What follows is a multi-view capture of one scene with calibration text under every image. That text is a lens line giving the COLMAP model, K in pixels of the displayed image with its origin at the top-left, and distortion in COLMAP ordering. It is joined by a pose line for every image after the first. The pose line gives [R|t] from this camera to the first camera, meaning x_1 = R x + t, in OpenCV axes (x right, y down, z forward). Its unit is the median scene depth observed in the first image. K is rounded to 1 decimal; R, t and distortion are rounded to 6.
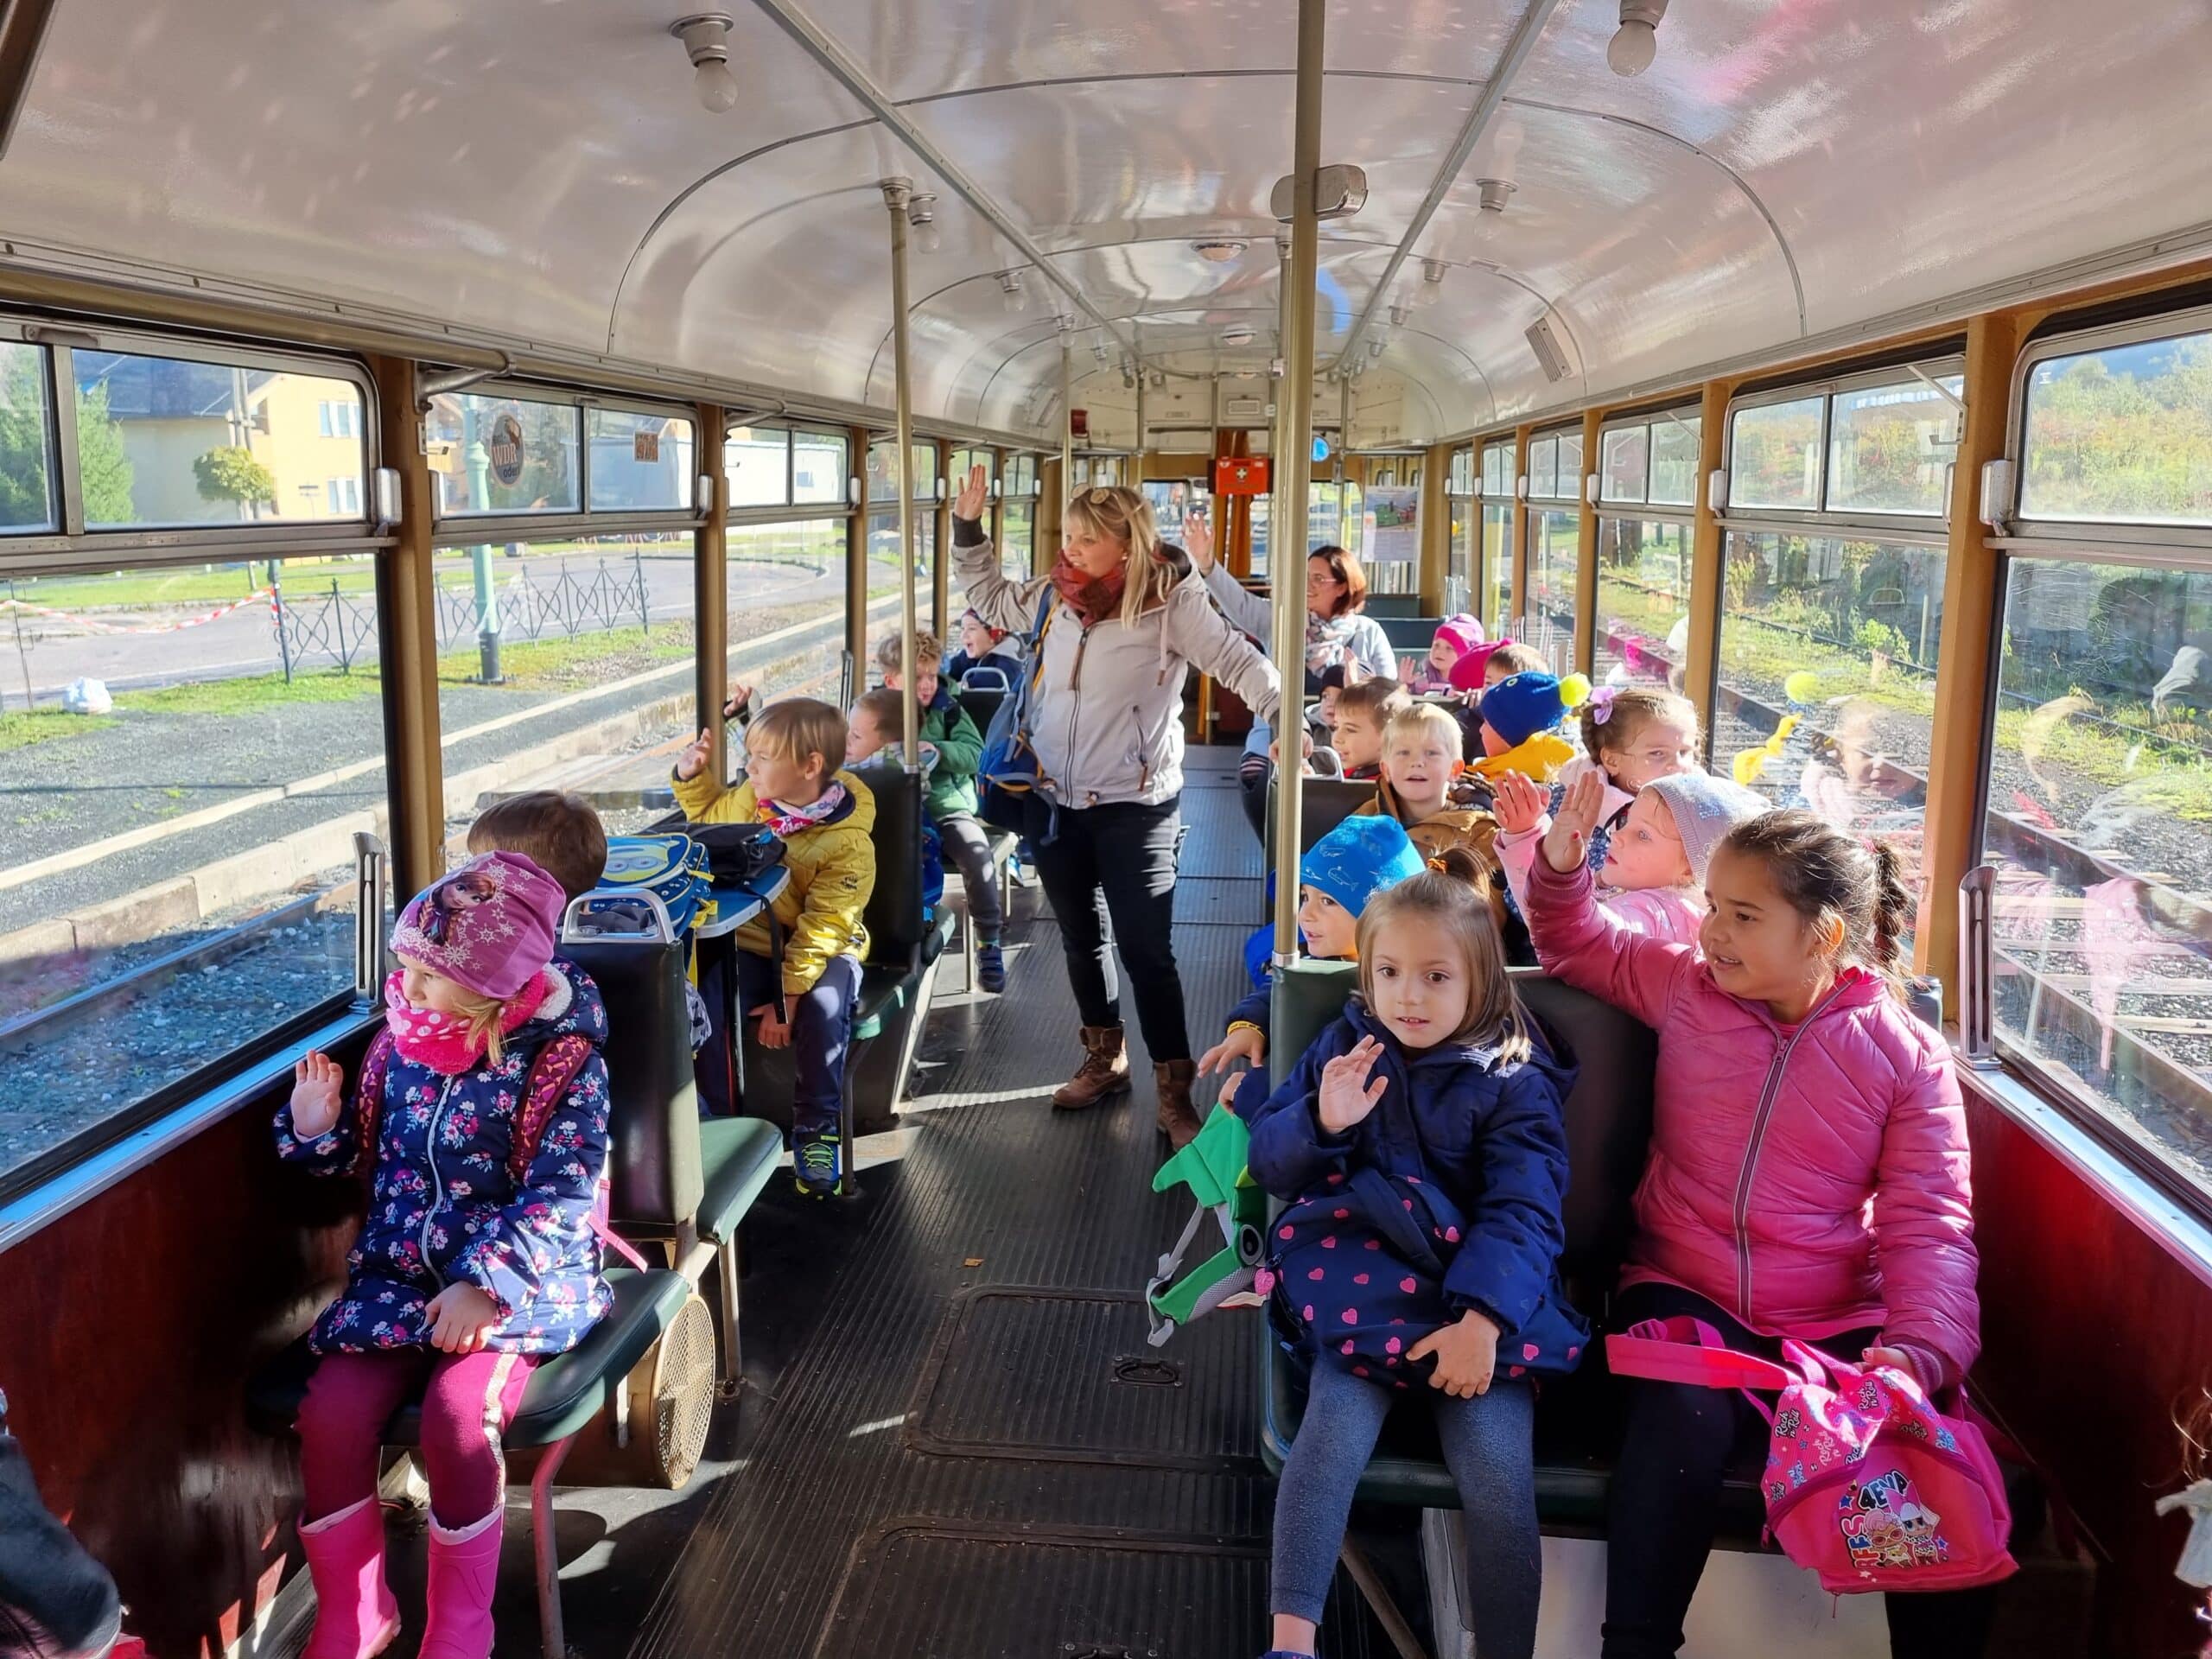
lens RADIAL K [[1806.8, 0, 1106.0], [0, 1806.8, 829.5], [0, 0, 1]] dist [-0.003675, -0.003191]
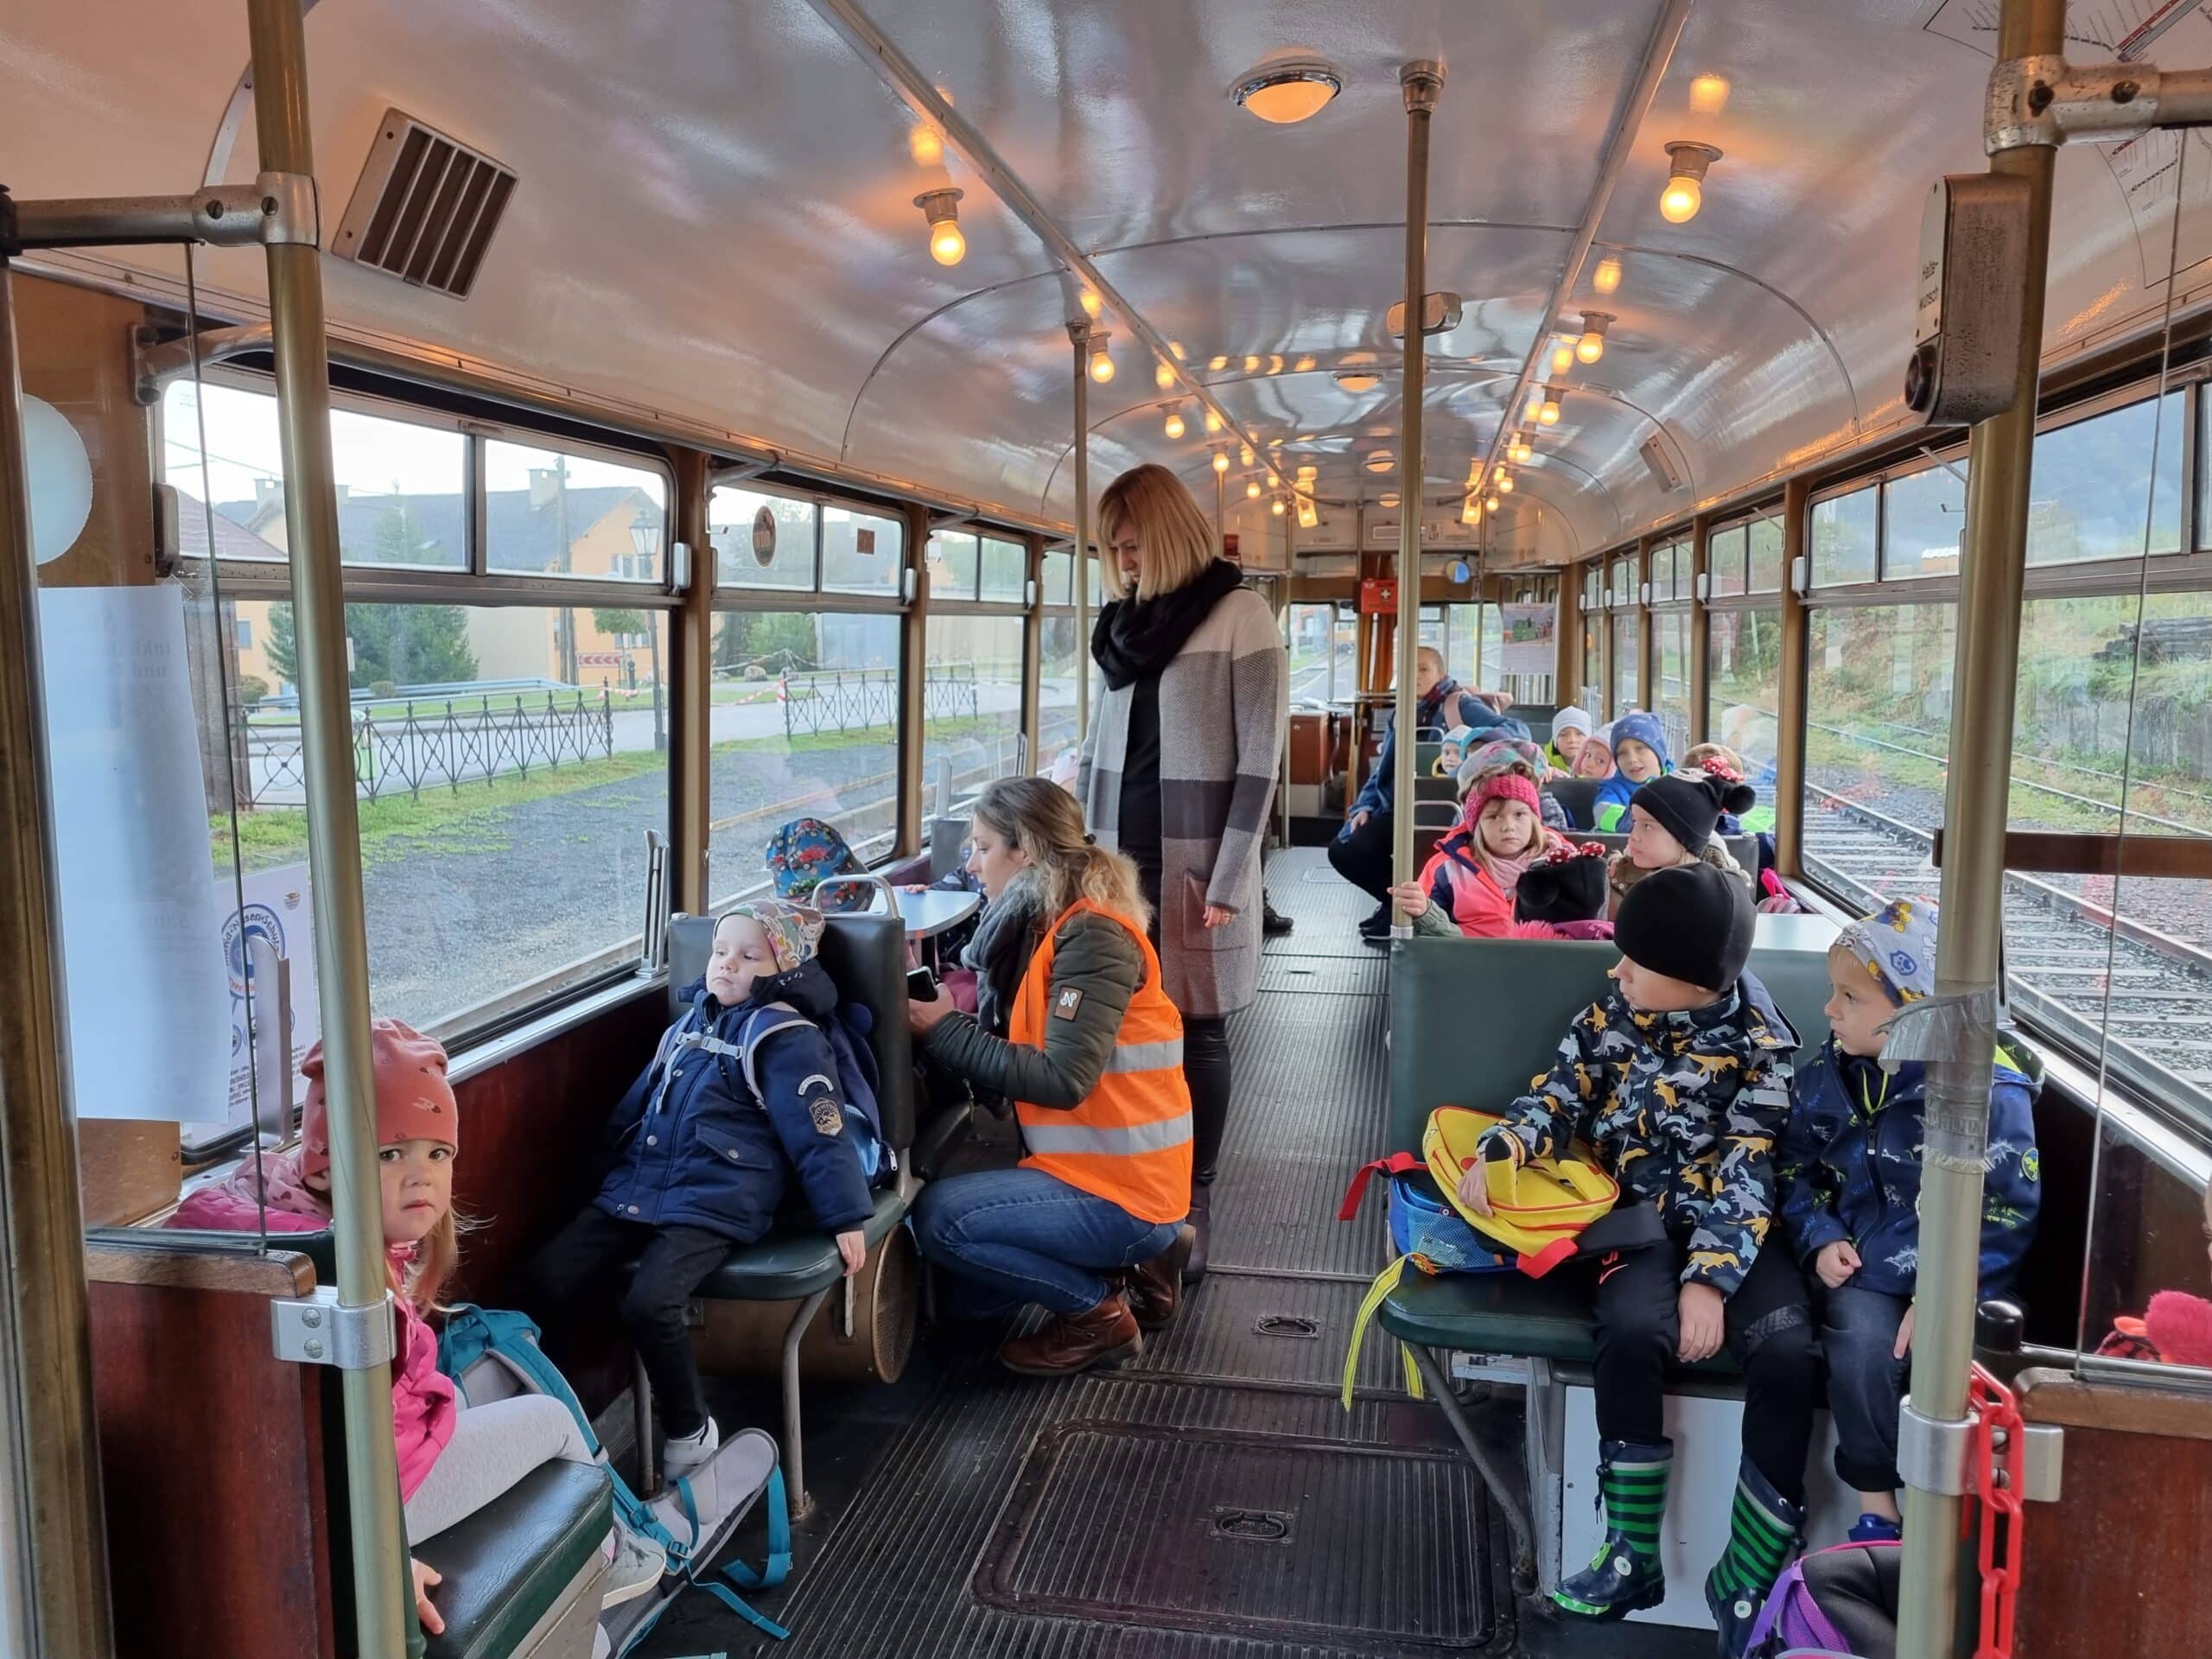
lens RADIAL K [[1806.8, 0, 1106.0], [0, 1806.8, 829.5], [0, 0, 1]] dist [-0.003675, -0.003191]
pose [[0.996662, 0.012072, -0.080742, -0.000703], [-0.017970, 0.997190, -0.072727, 0.043678], [0.079637, 0.073935, 0.994078, -0.107756]]
